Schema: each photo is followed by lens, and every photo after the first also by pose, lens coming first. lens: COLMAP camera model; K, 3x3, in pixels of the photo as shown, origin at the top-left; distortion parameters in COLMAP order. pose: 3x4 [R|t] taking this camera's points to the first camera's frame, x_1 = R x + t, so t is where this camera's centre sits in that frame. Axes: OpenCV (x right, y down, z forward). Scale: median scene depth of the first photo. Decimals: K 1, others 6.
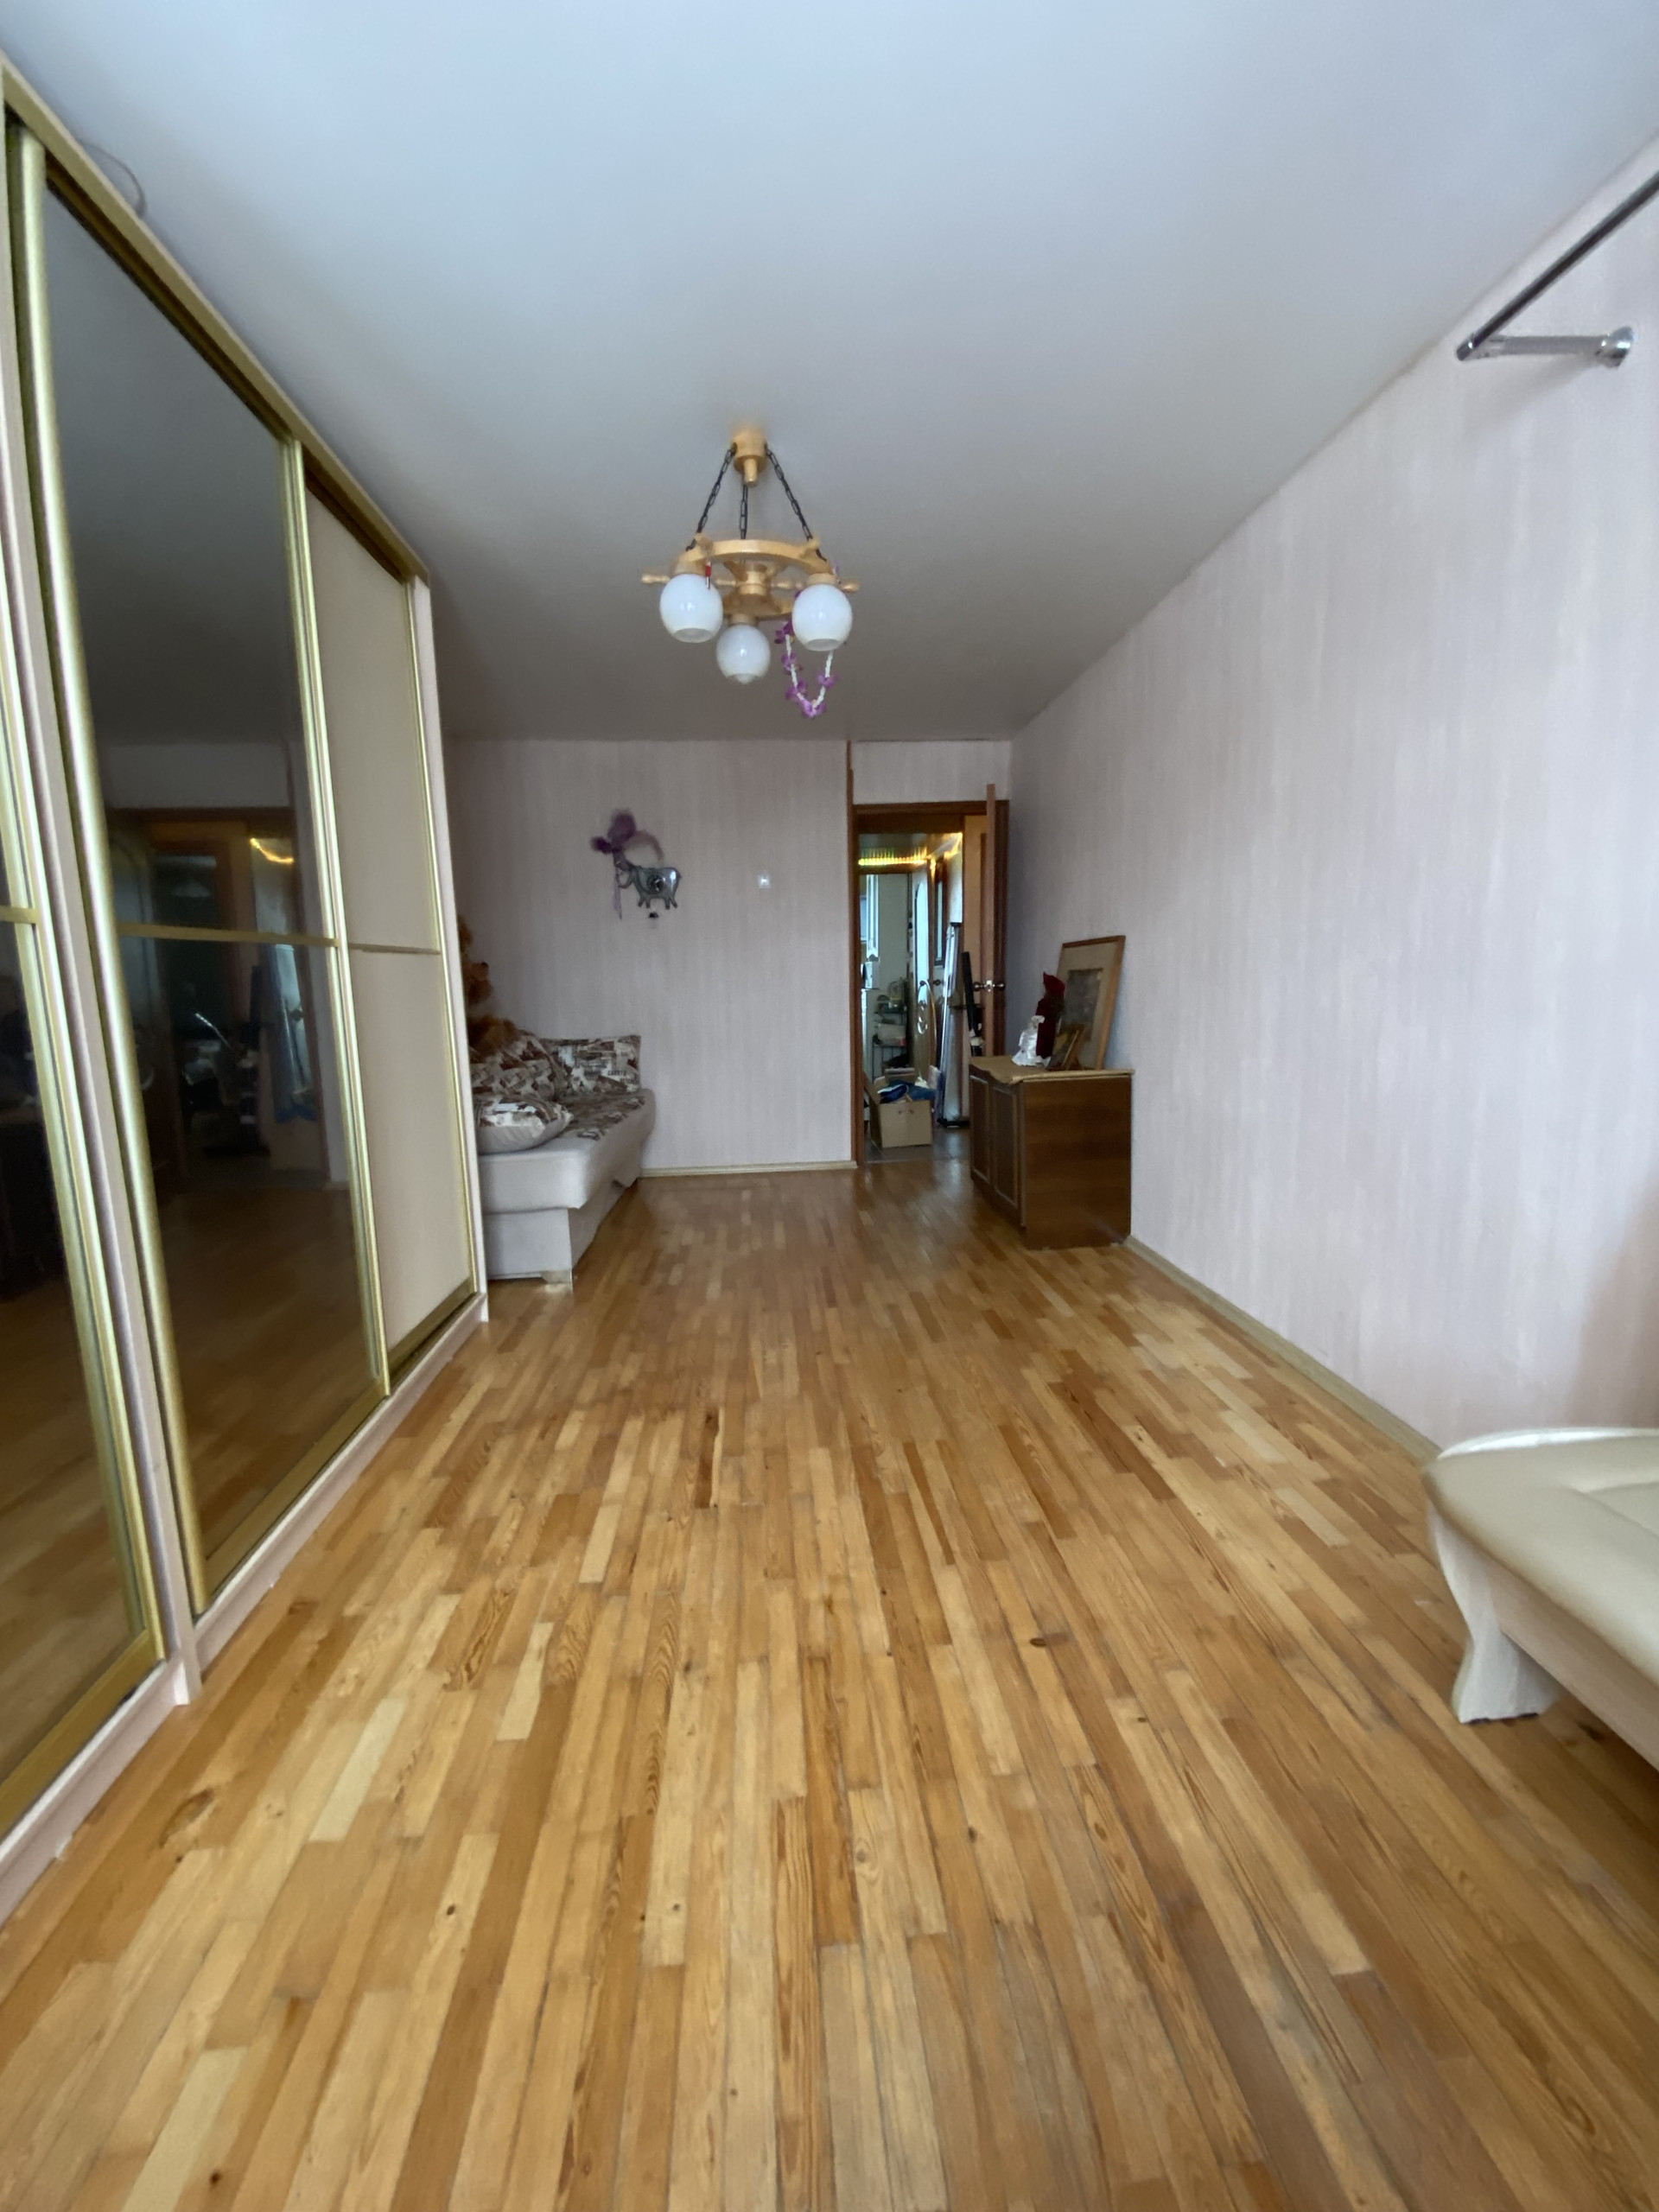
lens RADIAL K [[917.1, 0, 829.5], [0, 917.1, 1106.0], [0, 0, 1]] dist [0.019889, -0.020054]
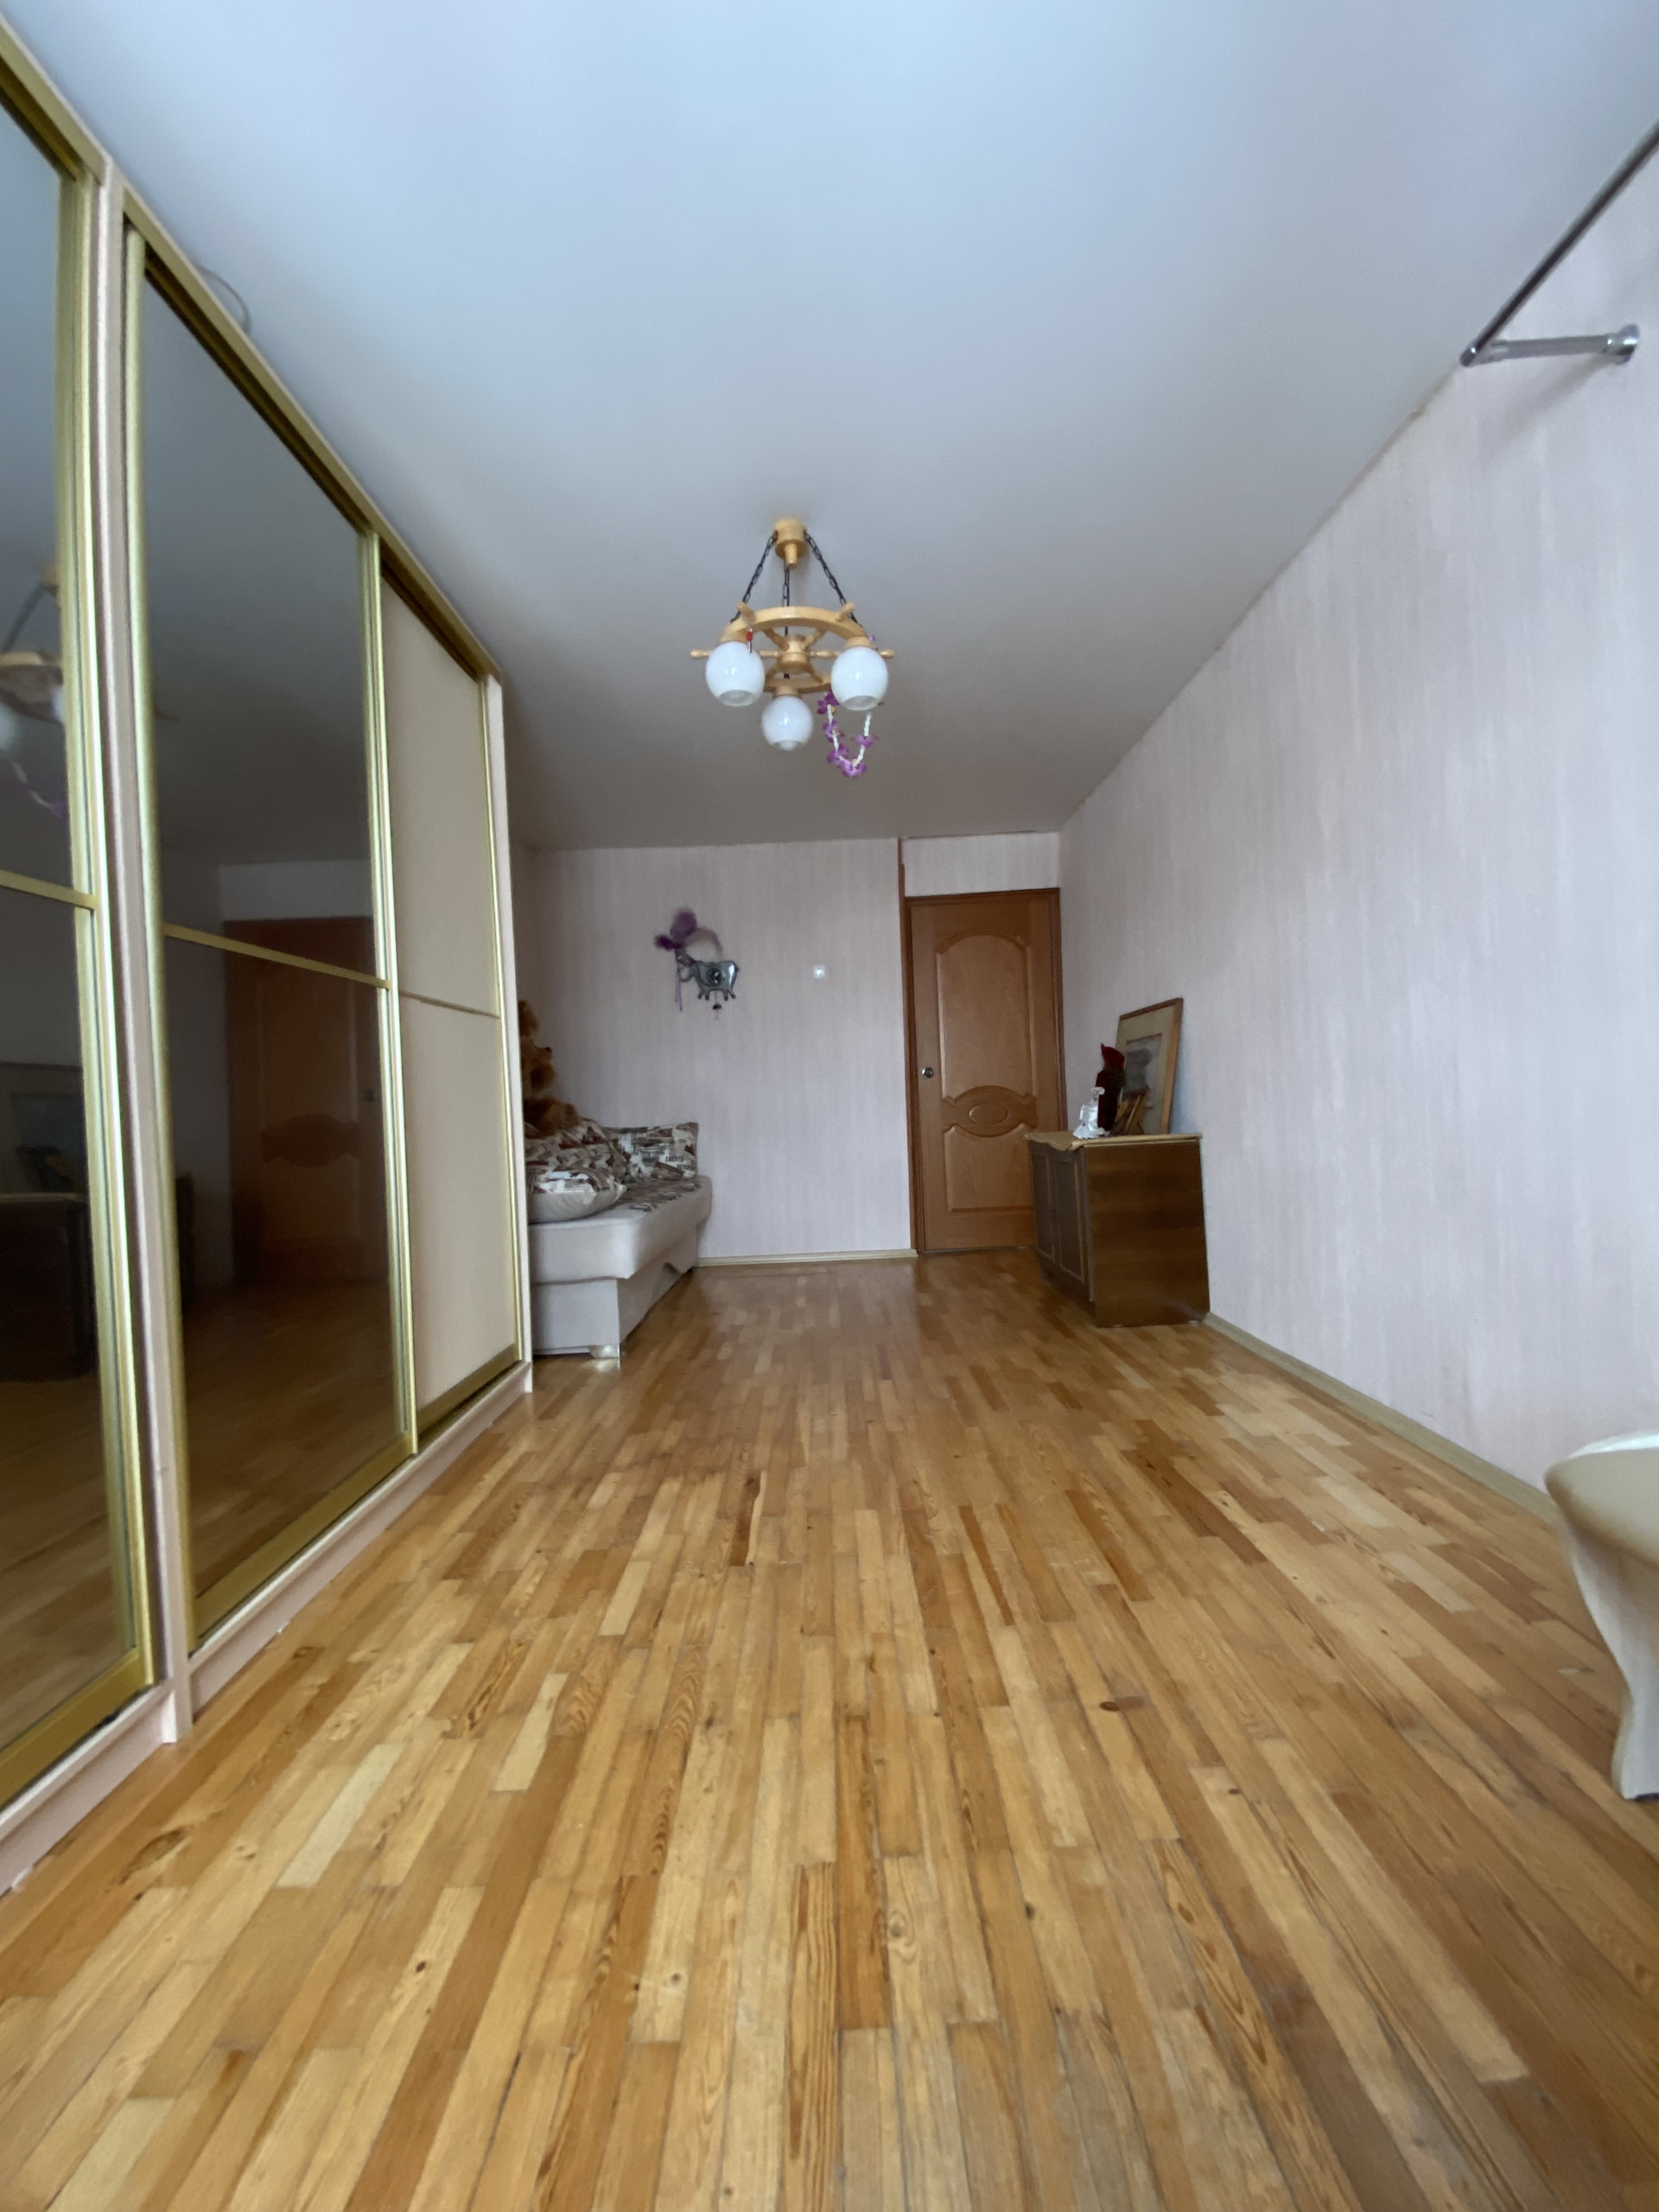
lens RADIAL K [[917.1, 0, 829.5], [0, 917.1, 1106.0], [0, 0, 1]] dist [0.019889, -0.020054]
pose [[0.997041, -0.018501, -0.074607, 0.036844], [0.007866, 0.990063, -0.140404, 0.134563], [0.076464, 0.139401, 0.987279, 0.042014]]
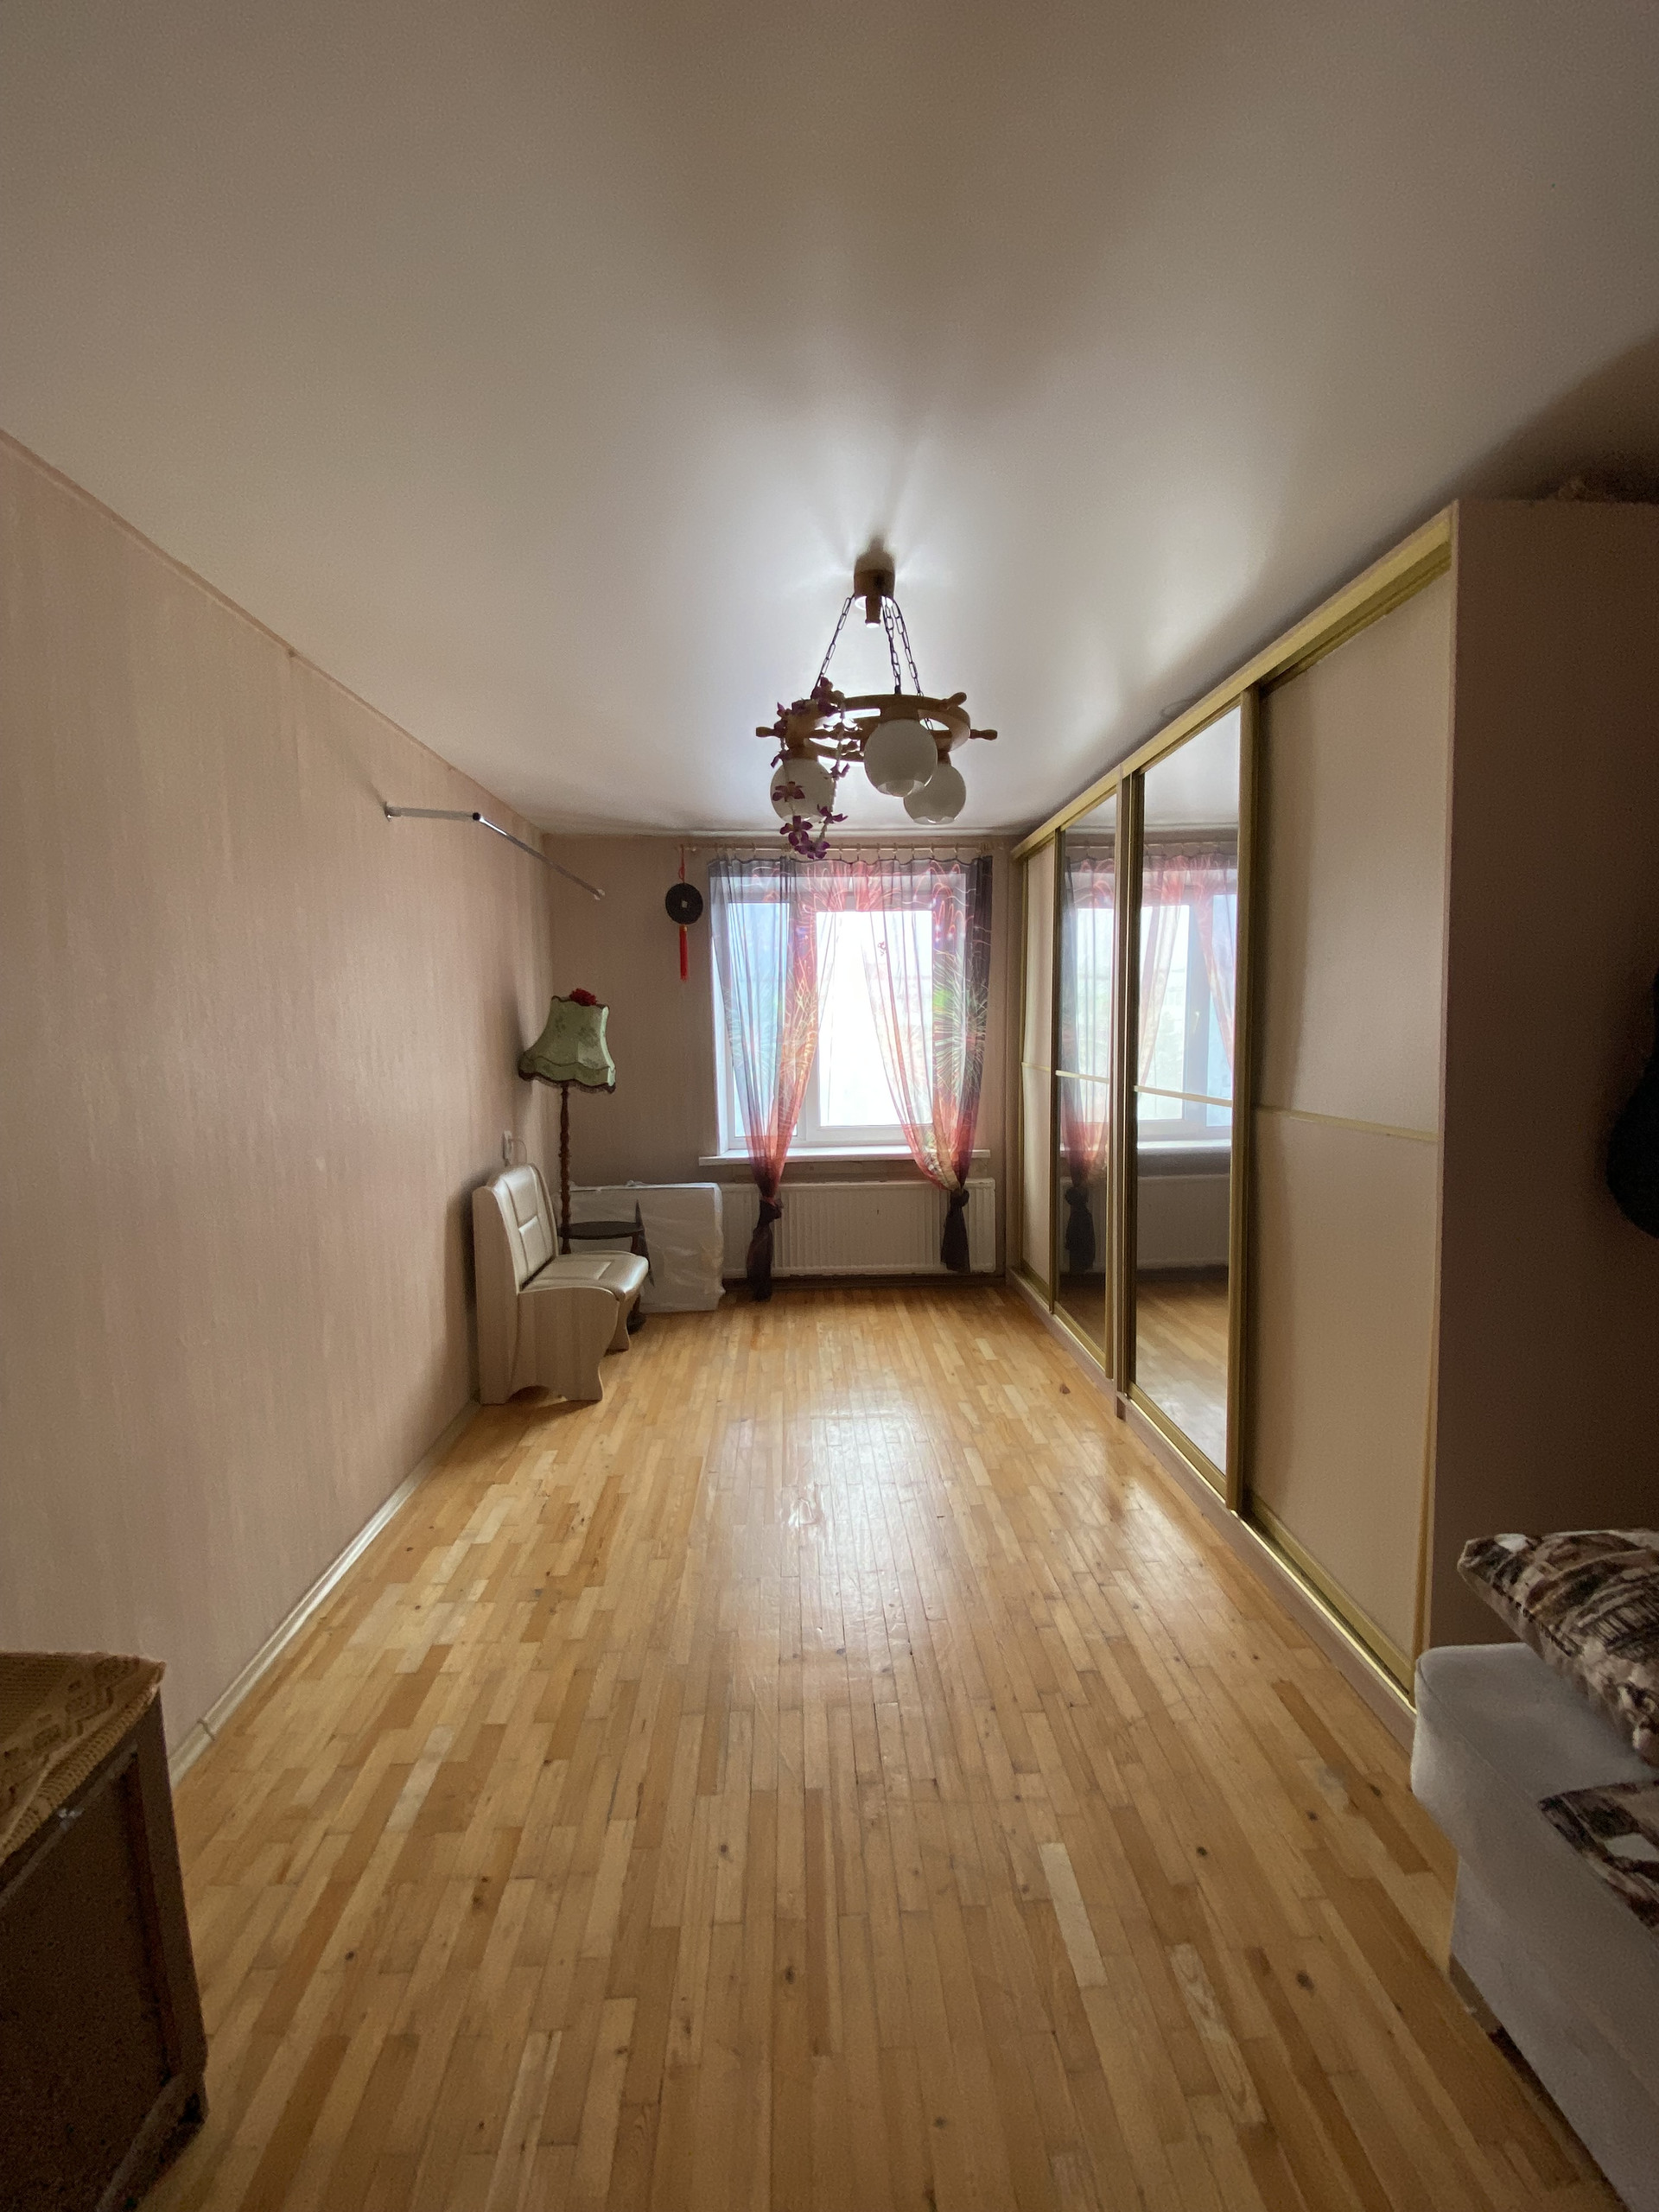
lens RADIAL K [[917.1, 0, 829.5], [0, 917.1, 1106.0], [0, 0, 1]] dist [0.019889, -0.020054]
pose [[-0.998684, 0.031323, 0.040612, -0.080532], [0.040010, 0.971218, 0.234806, -0.602316], [-0.032088, 0.236122, -0.971194, 2.728800]]
